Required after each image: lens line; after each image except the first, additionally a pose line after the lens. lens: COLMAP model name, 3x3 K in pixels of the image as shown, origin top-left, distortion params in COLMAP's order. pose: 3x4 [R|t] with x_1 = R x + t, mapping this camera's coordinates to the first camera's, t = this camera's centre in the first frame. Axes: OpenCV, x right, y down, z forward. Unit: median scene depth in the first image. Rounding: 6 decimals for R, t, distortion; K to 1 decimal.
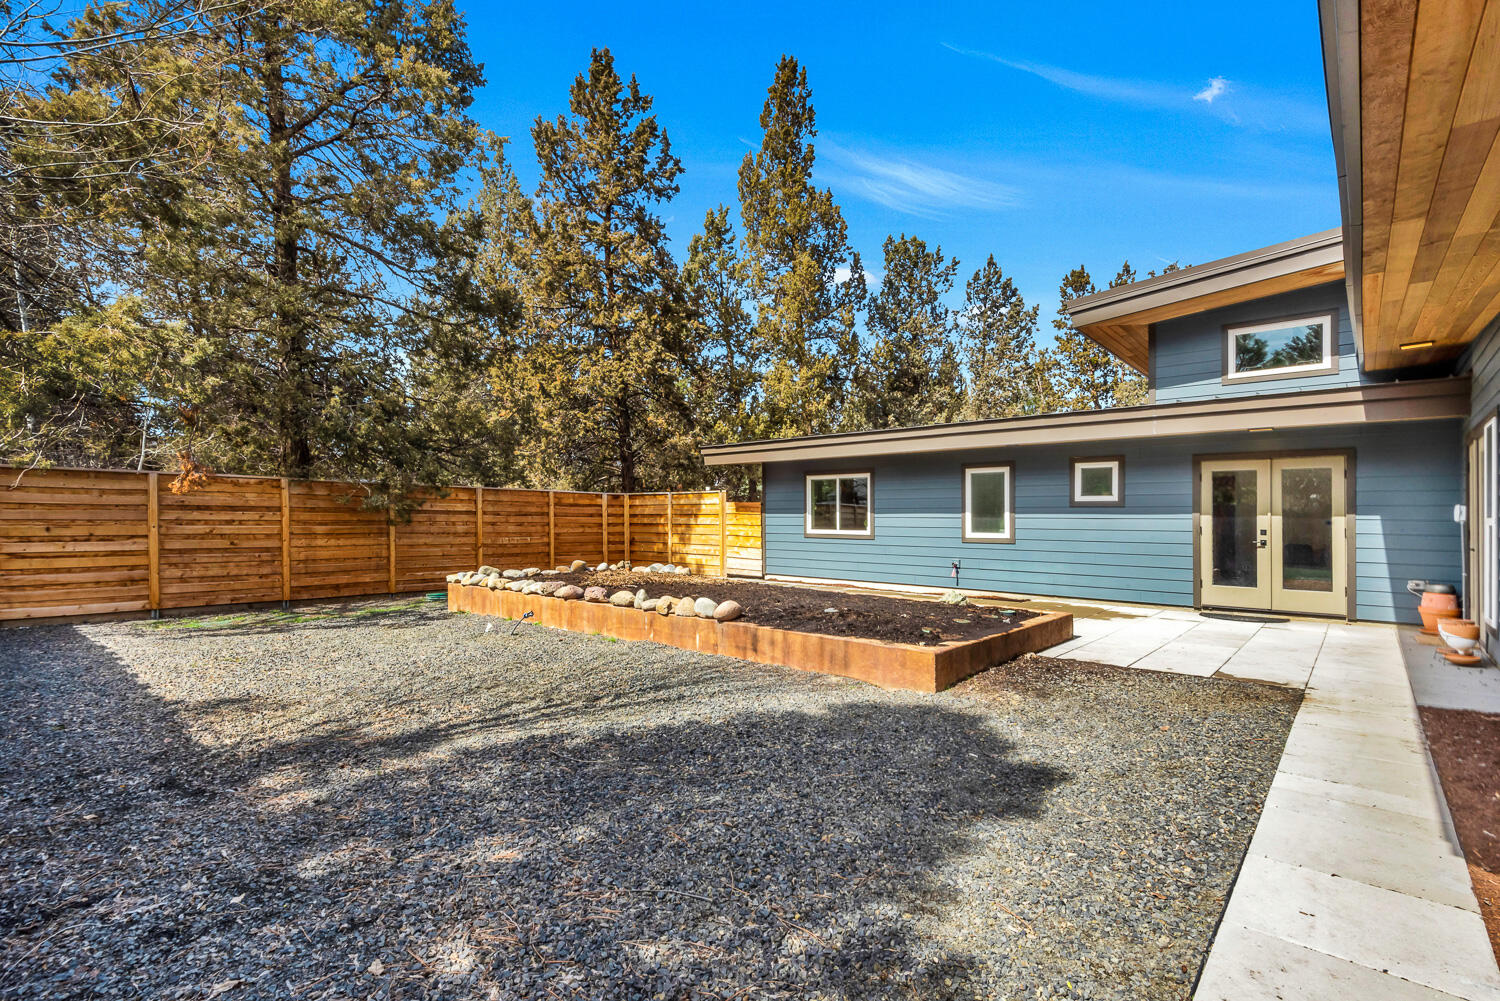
lens RADIAL K [[671.7, 0, 748.8], [0, 671.7, 511.1], [0, 0, 1]] dist [-0.002096, -0.004028]
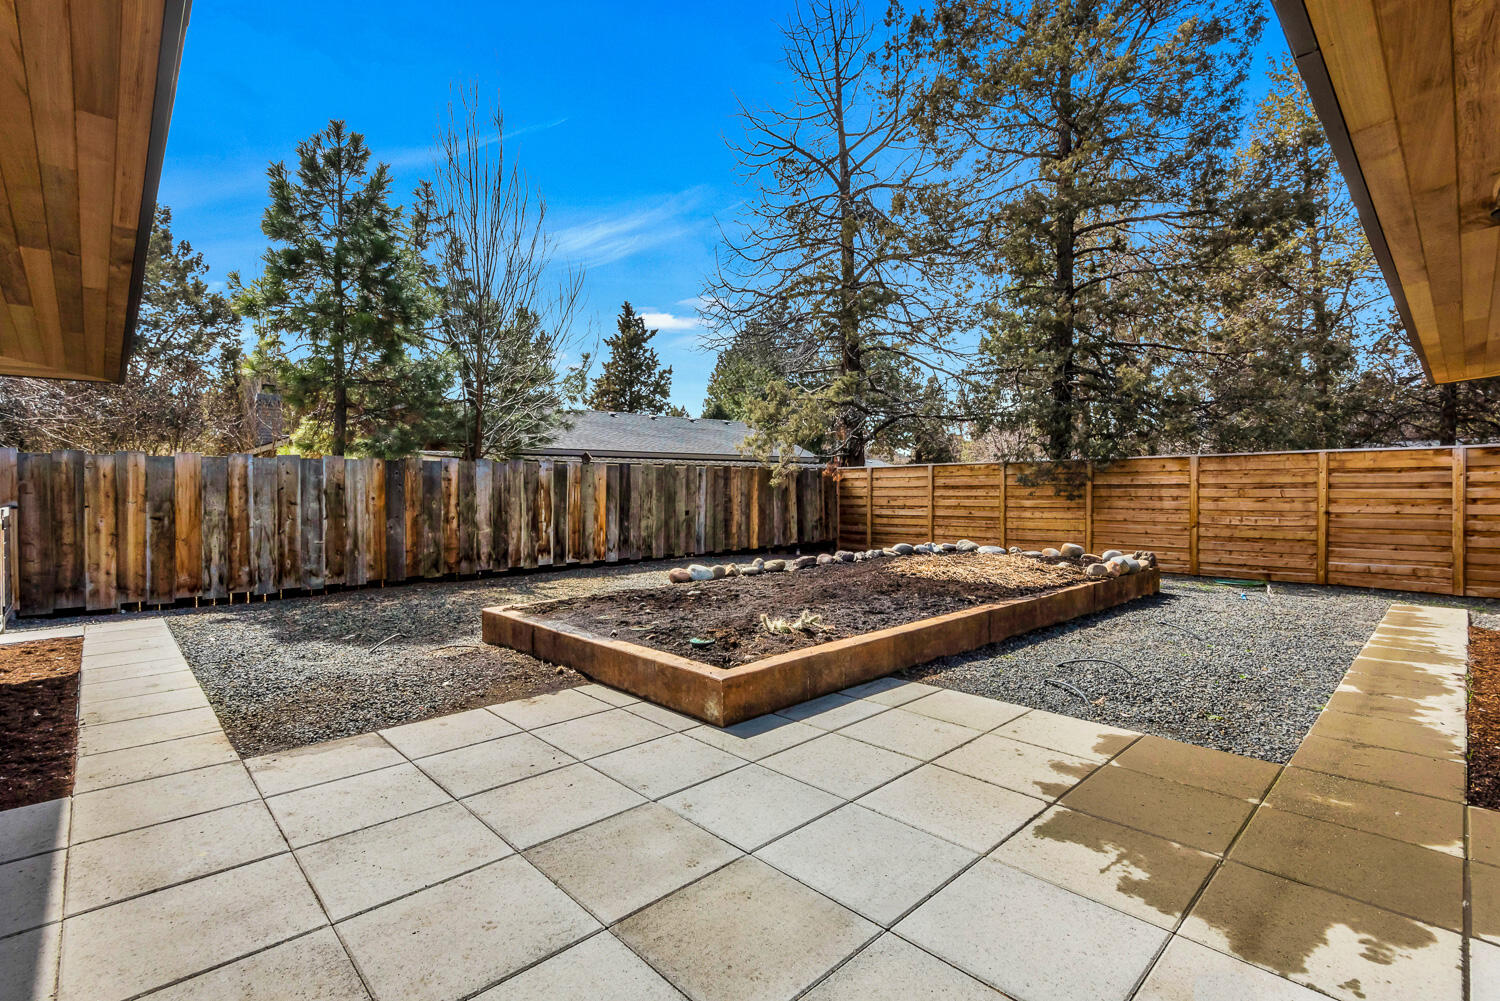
lens RADIAL K [[671.7, 0, 753.1], [0, 671.7, 497.6], [0, 0, 1]] dist [-0.002096, -0.004028]
pose [[-0.074660, -0.003489, -0.997203, 0.850155], [0.014466, 0.999885, -0.004582, 0.023718], [0.997104, -0.014768, -0.074601, 0.917483]]
